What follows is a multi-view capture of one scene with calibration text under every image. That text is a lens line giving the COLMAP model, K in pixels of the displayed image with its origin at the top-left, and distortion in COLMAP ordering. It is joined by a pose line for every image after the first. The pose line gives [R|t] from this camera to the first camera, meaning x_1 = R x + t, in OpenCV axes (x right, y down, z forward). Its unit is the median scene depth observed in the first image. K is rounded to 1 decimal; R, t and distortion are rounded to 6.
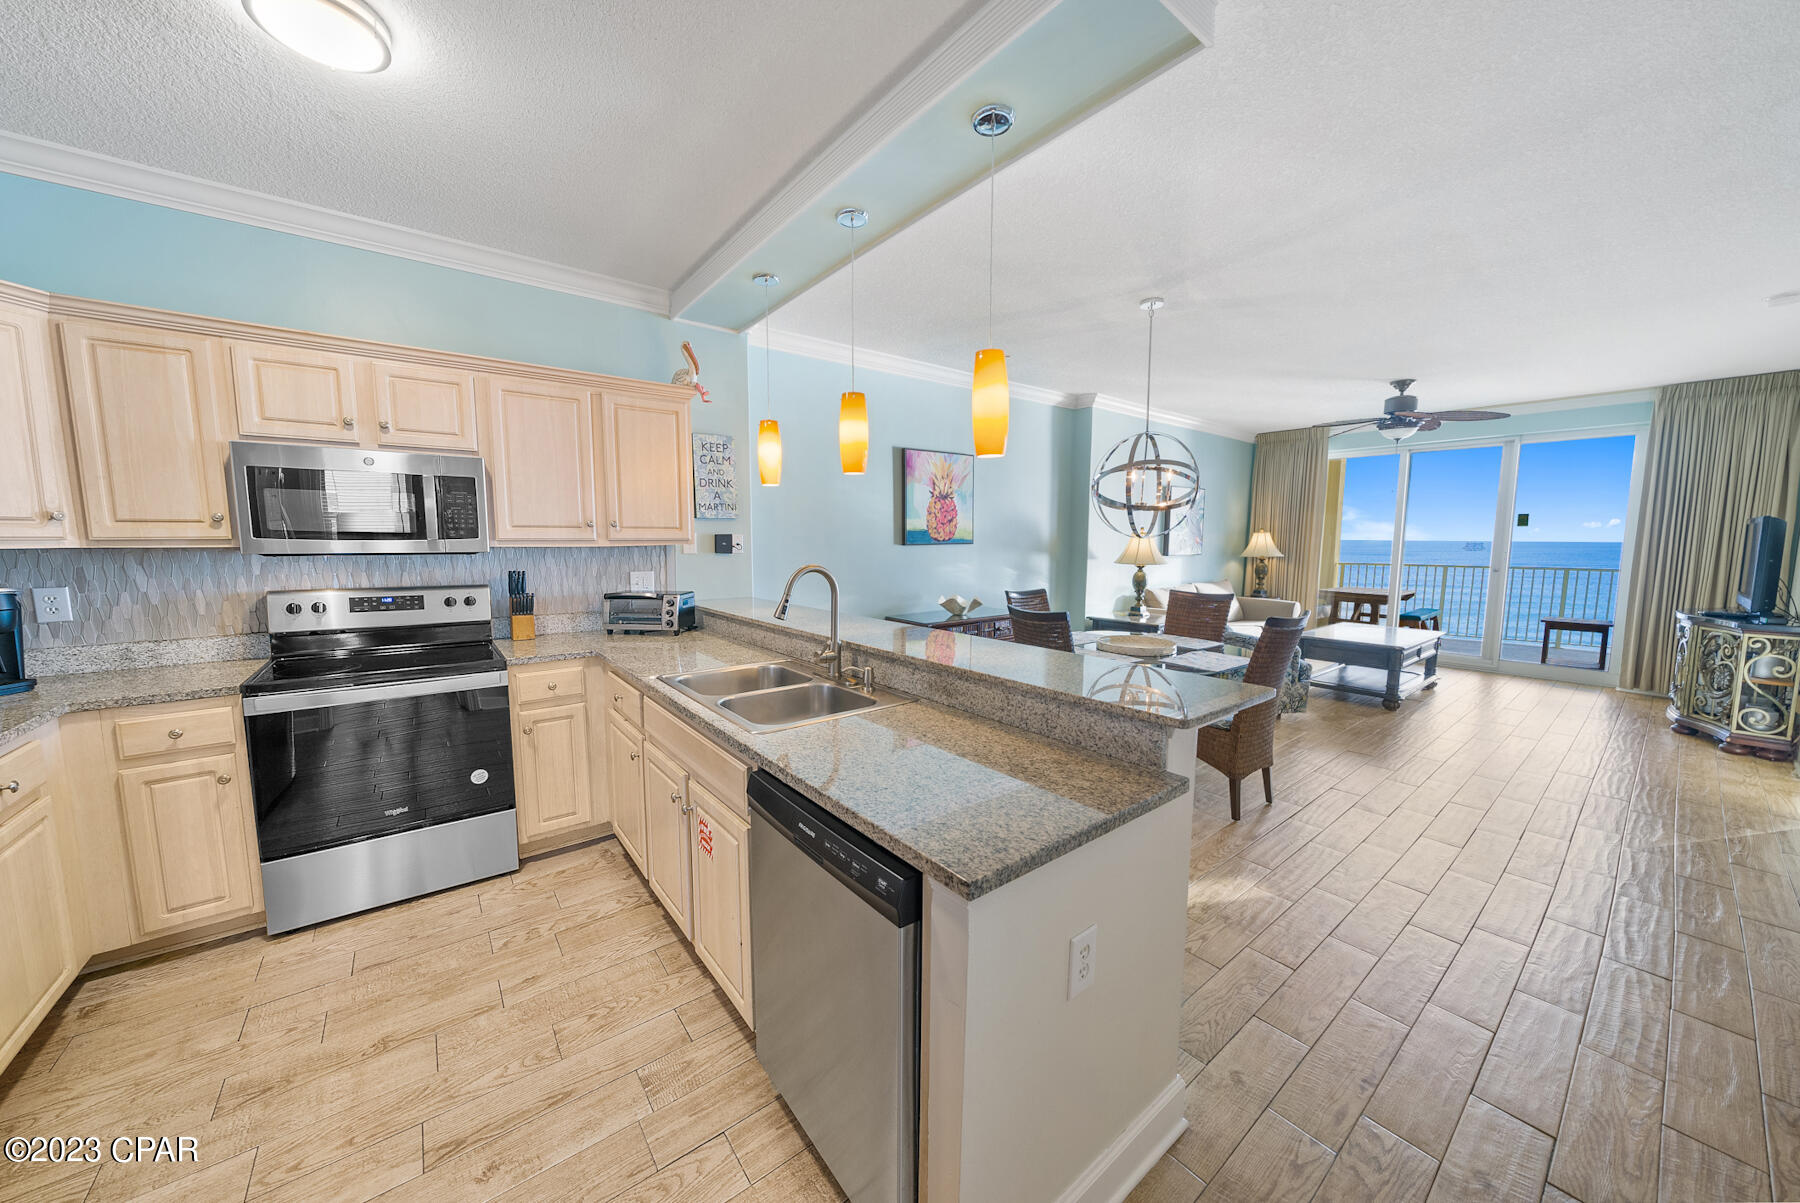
lens RADIAL K [[639.7, 0, 901.5], [0, 639.7, 603.5], [0, 0, 1]] dist [-0.004054, -0.000380]
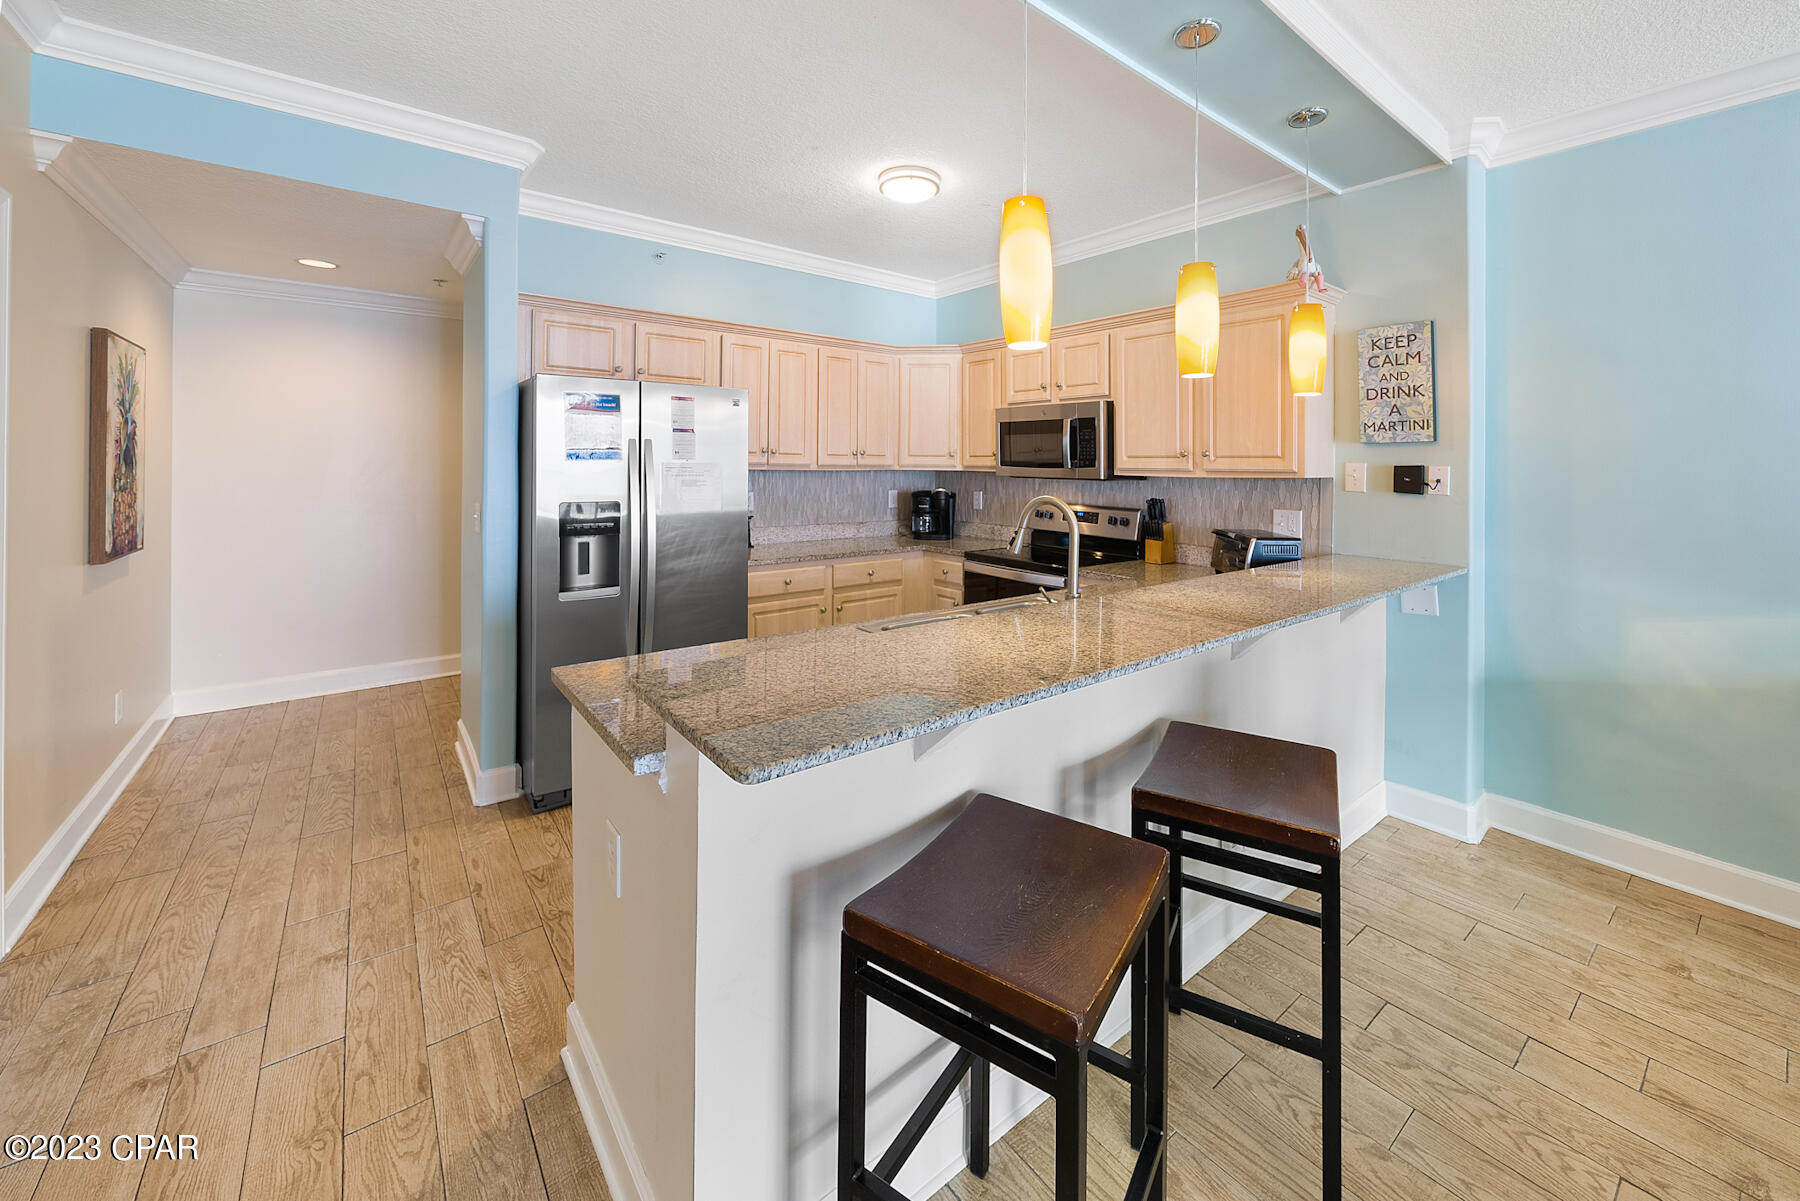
lens RADIAL K [[692.8, 0, 891.7], [0, 692.8, 461.4], [0, 0, 1]] dist [-0.004299, 0.000084]
pose [[-0.021240, -0.003391, -0.999769, 0.540280], [-0.112529, 0.993648, -0.000979, -0.058716], [0.993421, 0.112482, -0.021486, 0.548902]]
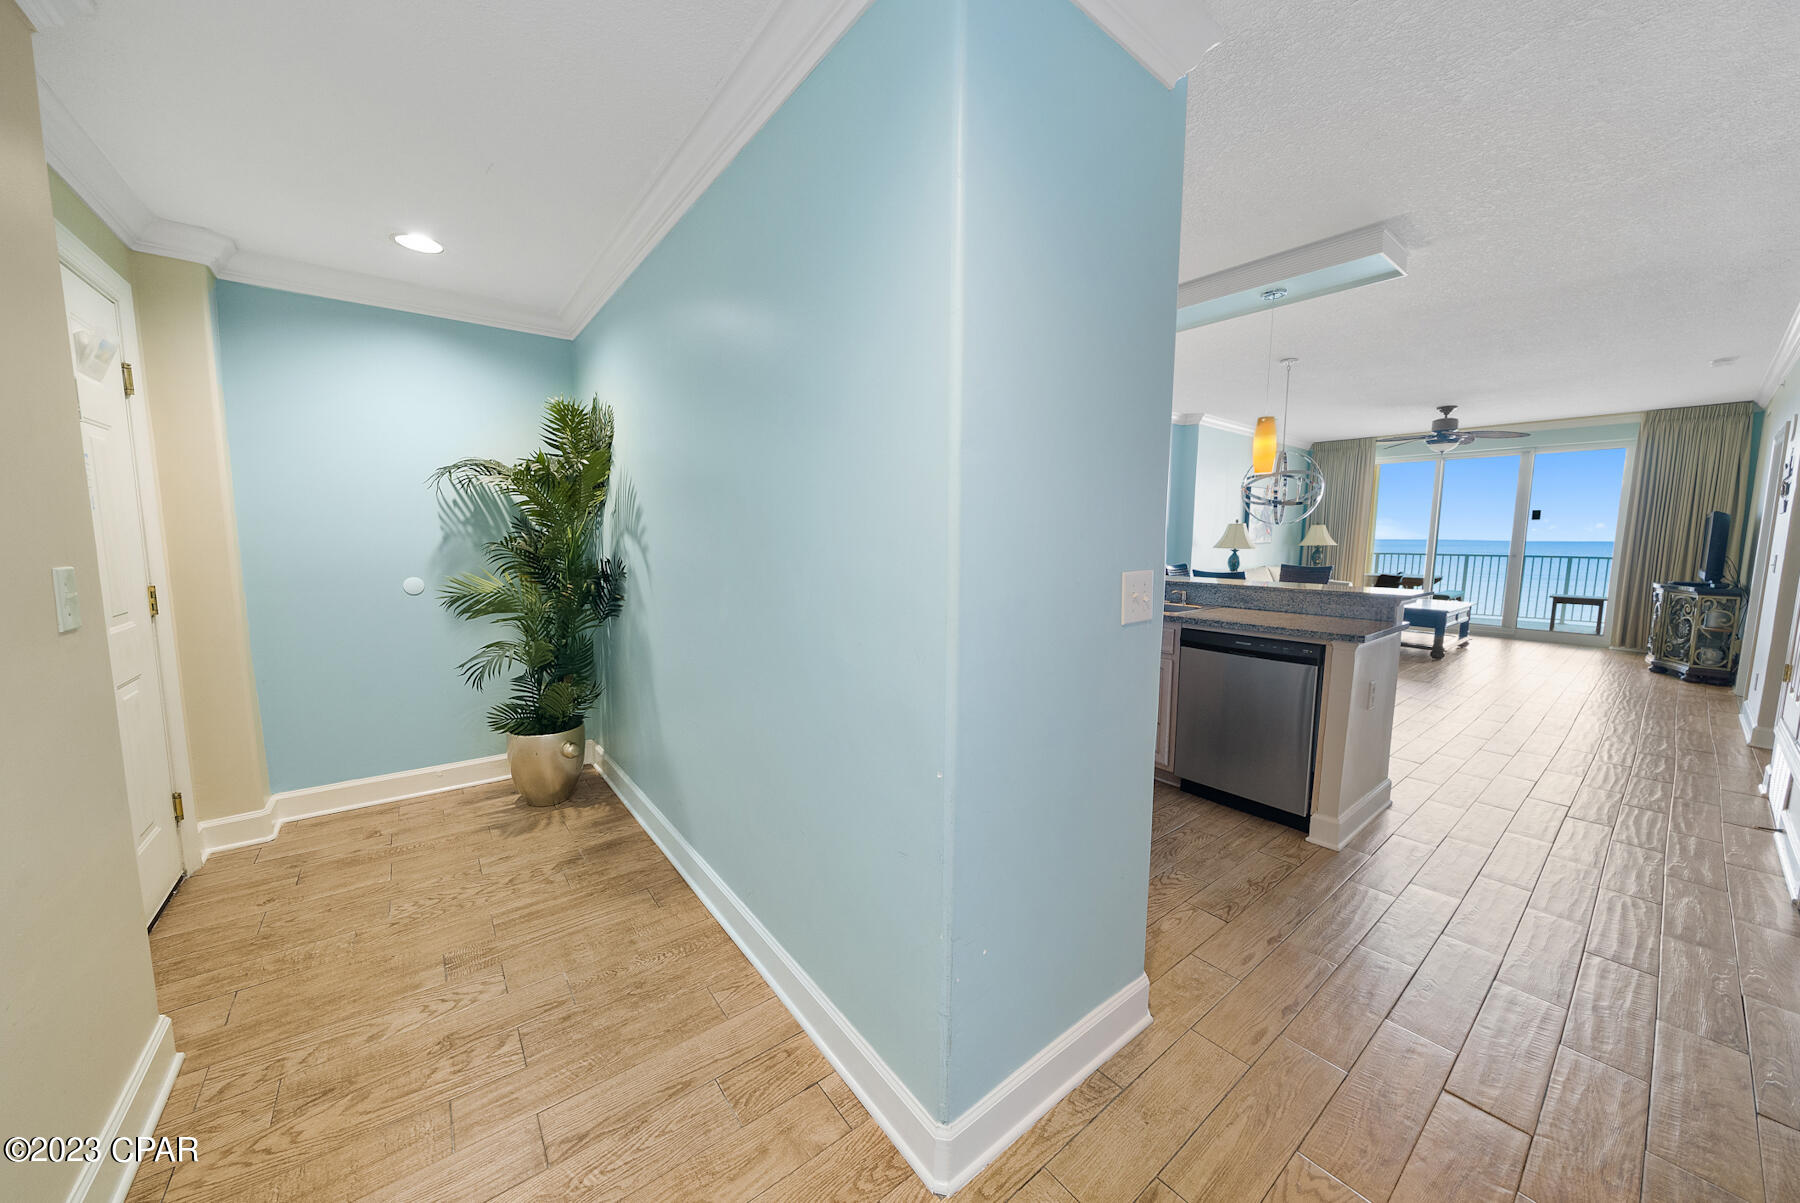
lens RADIAL K [[639.7, 0, 916.5], [0, 639.7, 597.2], [0, 0, 1]] dist [-0.004054, -0.000380]
pose [[0.999957, 0.002253, 0.008946, -0.529062], [-0.002220, 0.999991, -0.003698, 0.081033], [-0.008954, 0.003678, 0.999953, -0.502585]]
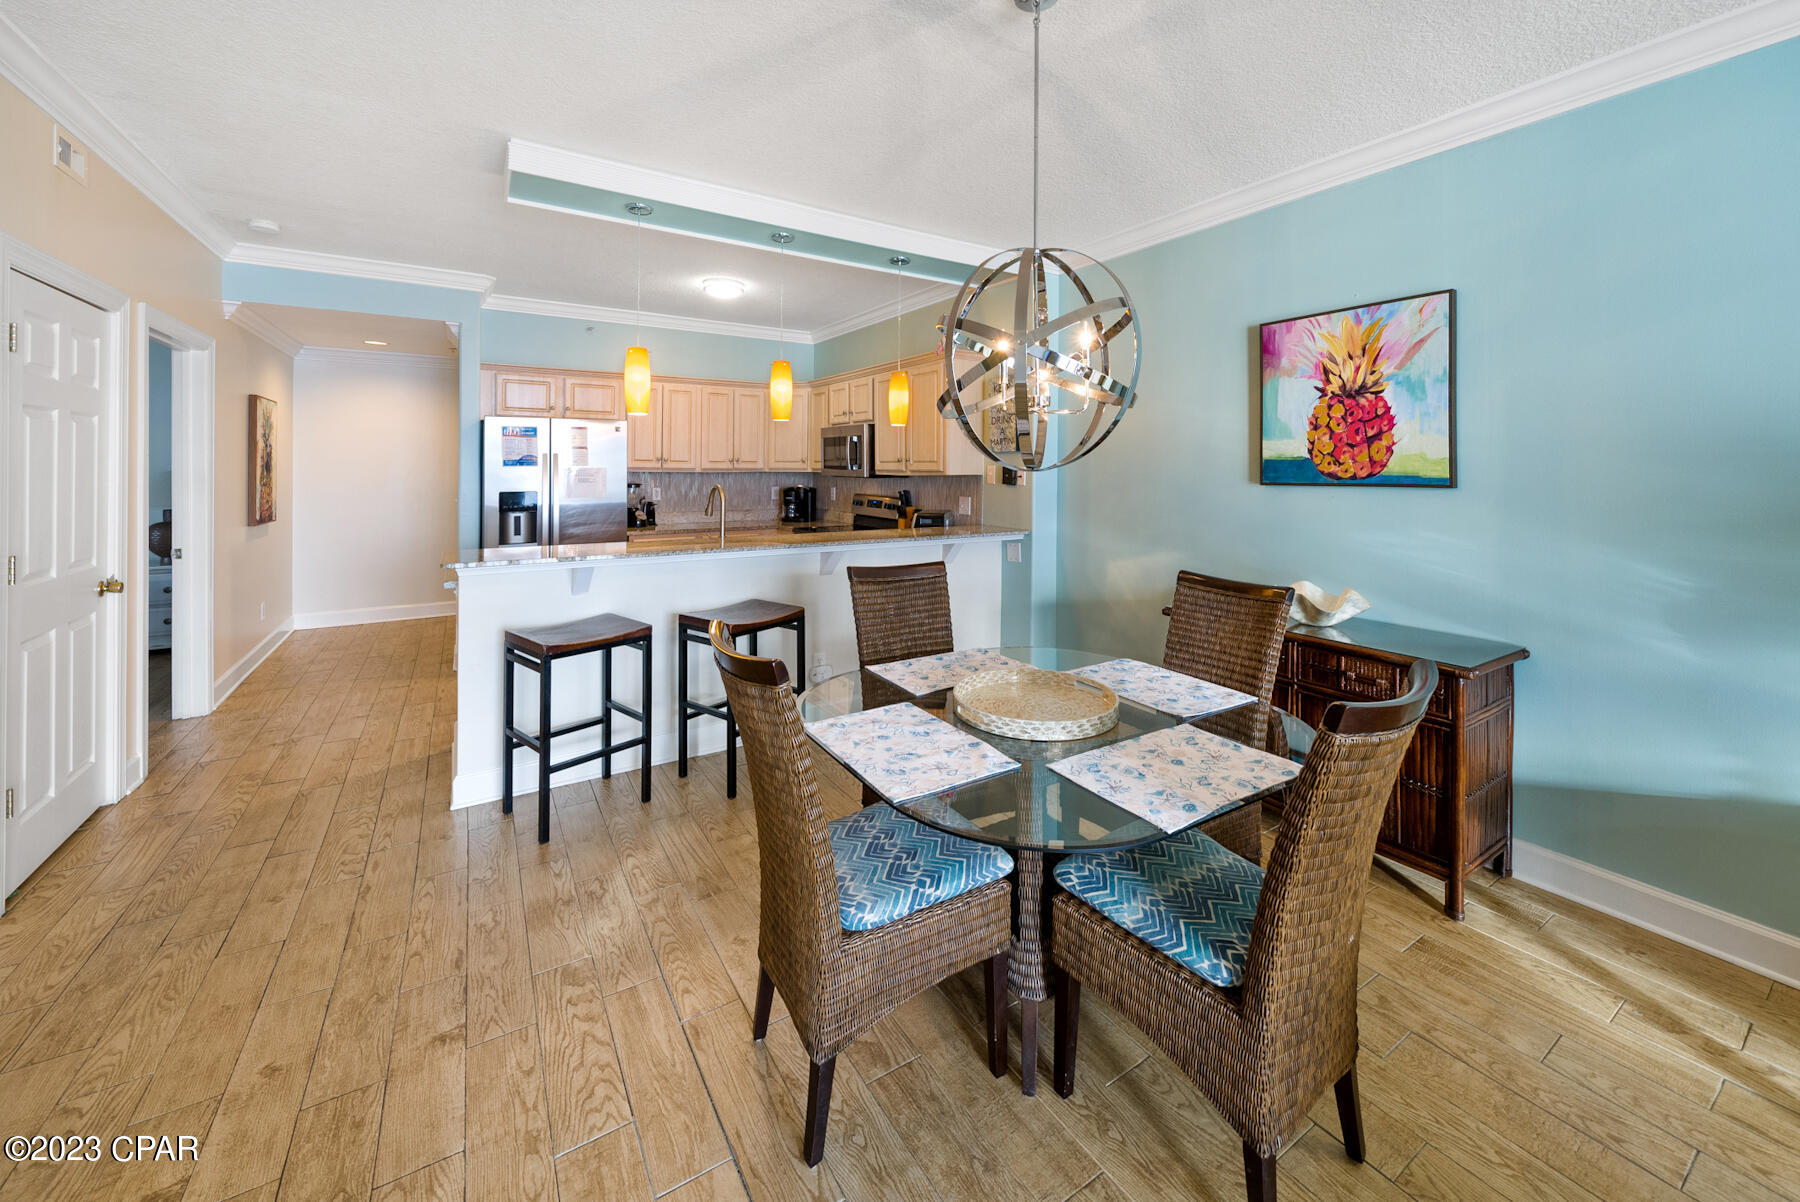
lens RADIAL K [[692.8, 0, 891.6], [0, 692.8, 462.0], [0, 0, 1]] dist [-0.004299, 0.000084]
pose [[-0.121903, -0.006922, -0.992518, 1.029325], [-0.105350, 0.994417, 0.006004, -0.119640], [0.986935, 0.105294, -0.121952, 1.108541]]
